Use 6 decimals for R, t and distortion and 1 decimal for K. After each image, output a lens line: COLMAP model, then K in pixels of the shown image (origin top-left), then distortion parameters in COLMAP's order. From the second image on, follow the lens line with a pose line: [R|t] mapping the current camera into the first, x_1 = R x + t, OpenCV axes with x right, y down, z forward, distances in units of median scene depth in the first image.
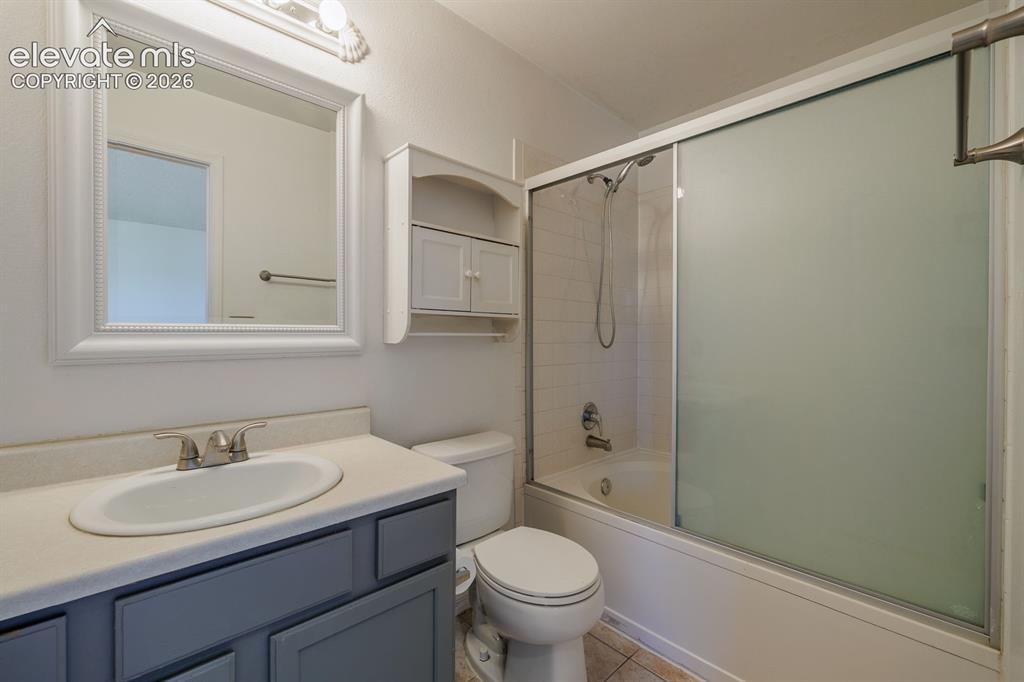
lens RADIAL K [[428.3, 0, 509.4], [0, 428.3, 340.7], [0, 0, 1]] dist [-0.002965, -0.000248]
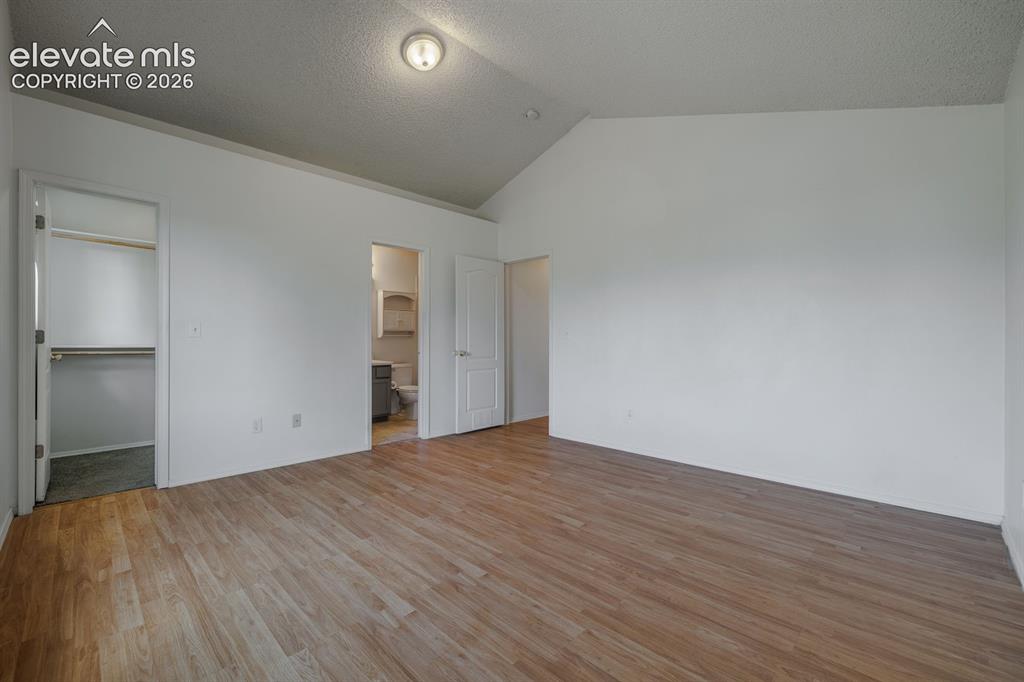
lens RADIAL K [[428.3, 0, 509.4], [0, 428.3, 340.7], [0, 0, 1]] dist [-0.002965, -0.000248]
pose [[0.999370, -0.004586, 0.035197, 0.835012], [0.004893, 0.999951, -0.008640, 0.074456], [-0.035156, 0.008807, 0.999343, -3.159734]]
